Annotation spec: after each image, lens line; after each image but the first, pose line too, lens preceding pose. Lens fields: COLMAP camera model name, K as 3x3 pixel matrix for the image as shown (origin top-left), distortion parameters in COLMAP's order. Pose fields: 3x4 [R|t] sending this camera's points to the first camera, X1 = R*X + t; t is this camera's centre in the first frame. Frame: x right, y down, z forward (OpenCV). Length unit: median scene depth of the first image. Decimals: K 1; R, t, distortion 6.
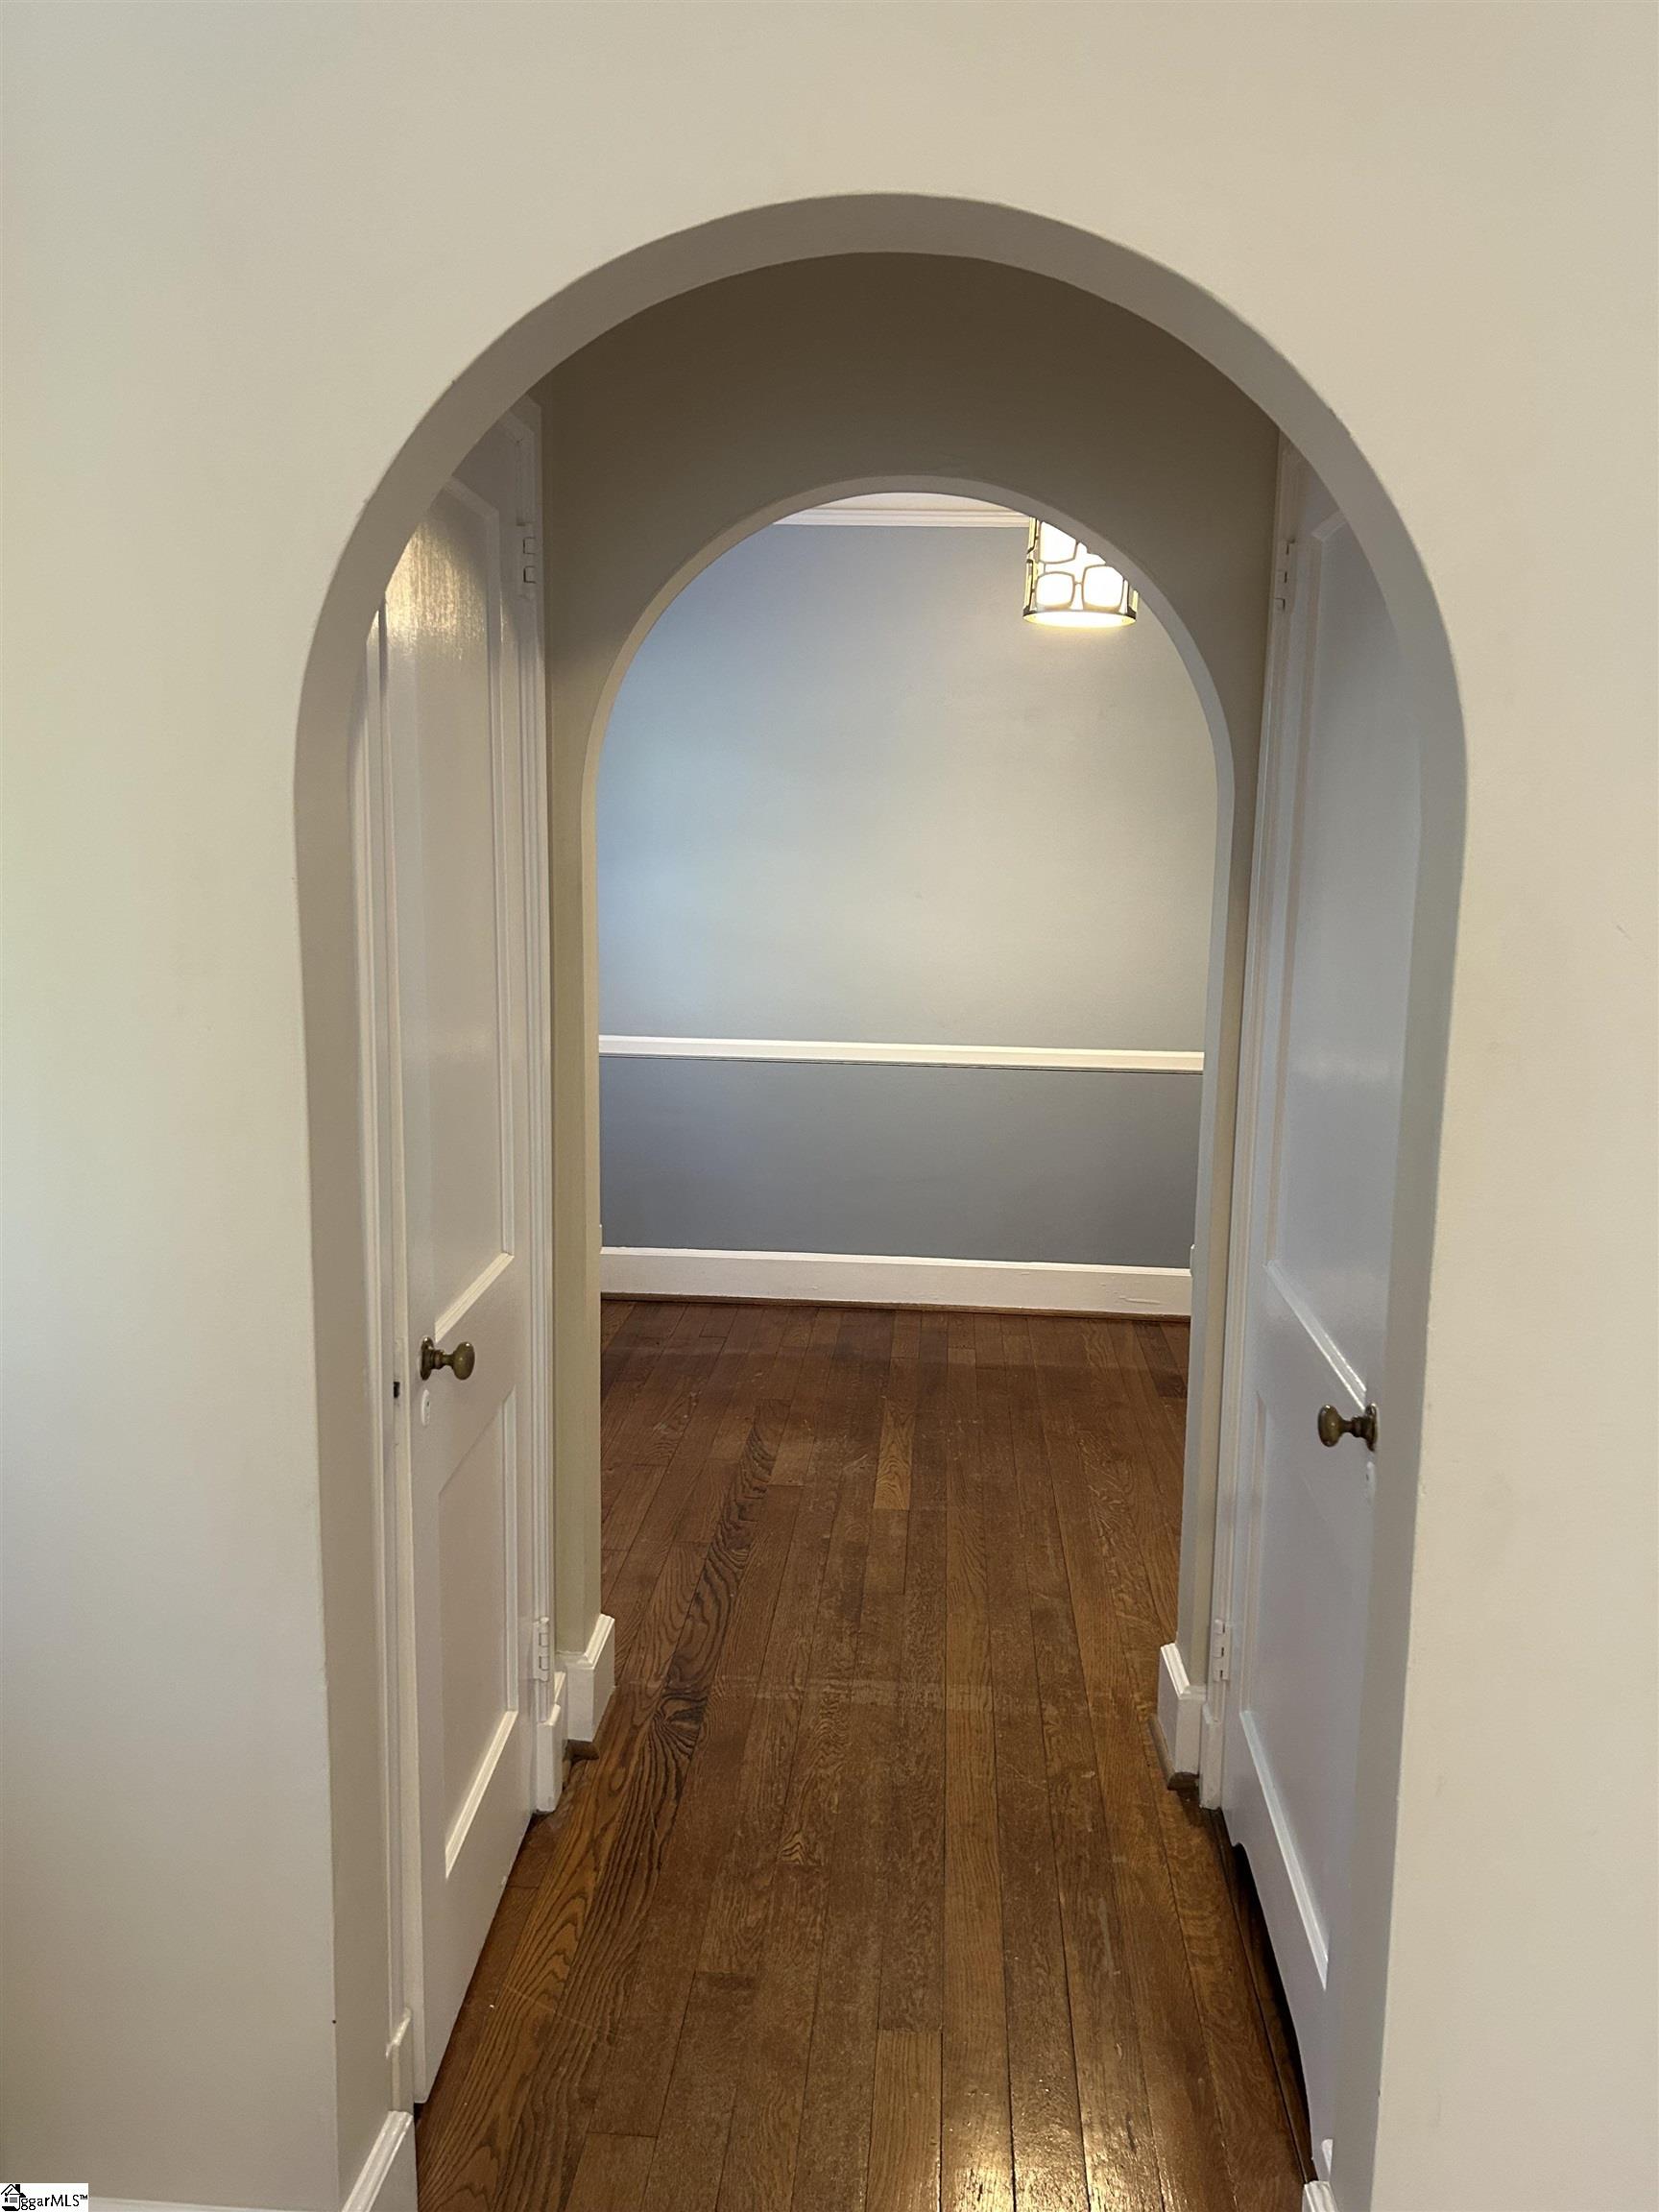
lens RADIAL K [[1673.4, 0, 829.5], [0, 1673.4, 1106.0], [0, 0, 1]] dist [-0.001517, -0.002352]
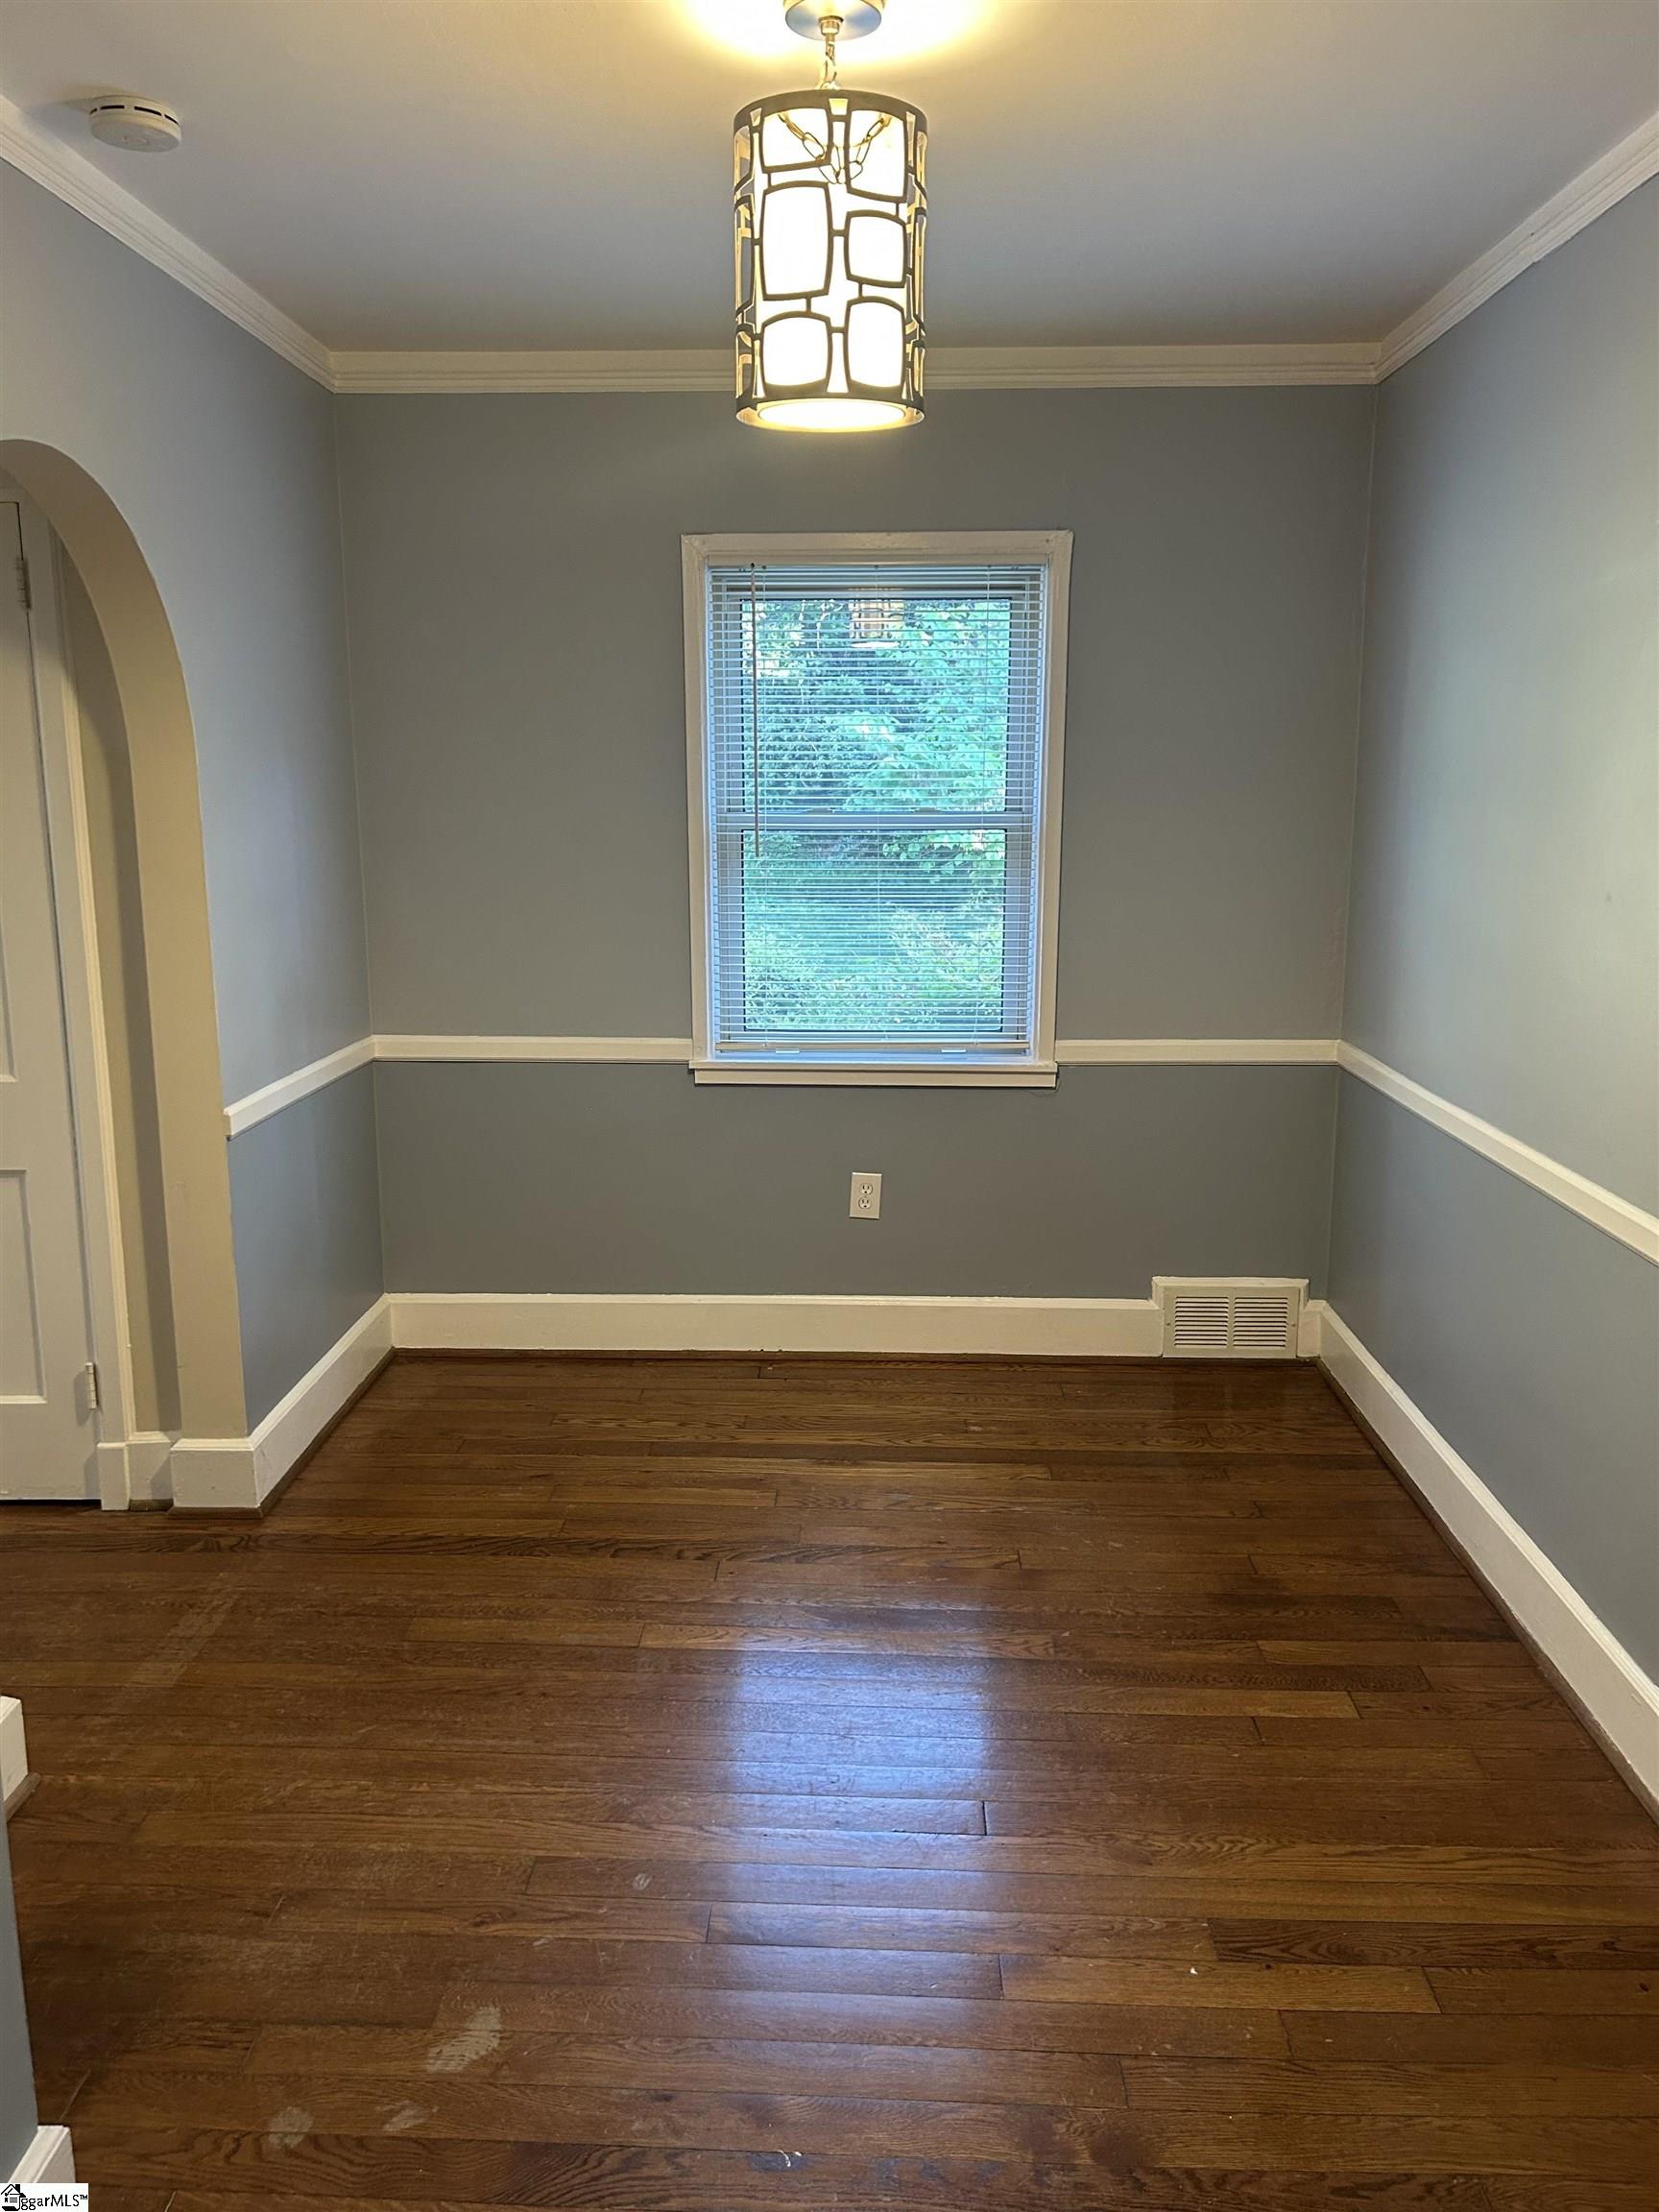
lens RADIAL K [[1725.7, 0, 829.5], [0, 1725.7, 1106.0], [0, 0, 1]] dist [-0.012787, -0.005022]
pose [[0.036225, 0.176915, -0.983559, 0.807589], [-0.179262, 0.969392, 0.167764, -0.151247], [0.983134, 0.170237, 0.066830, 1.022822]]
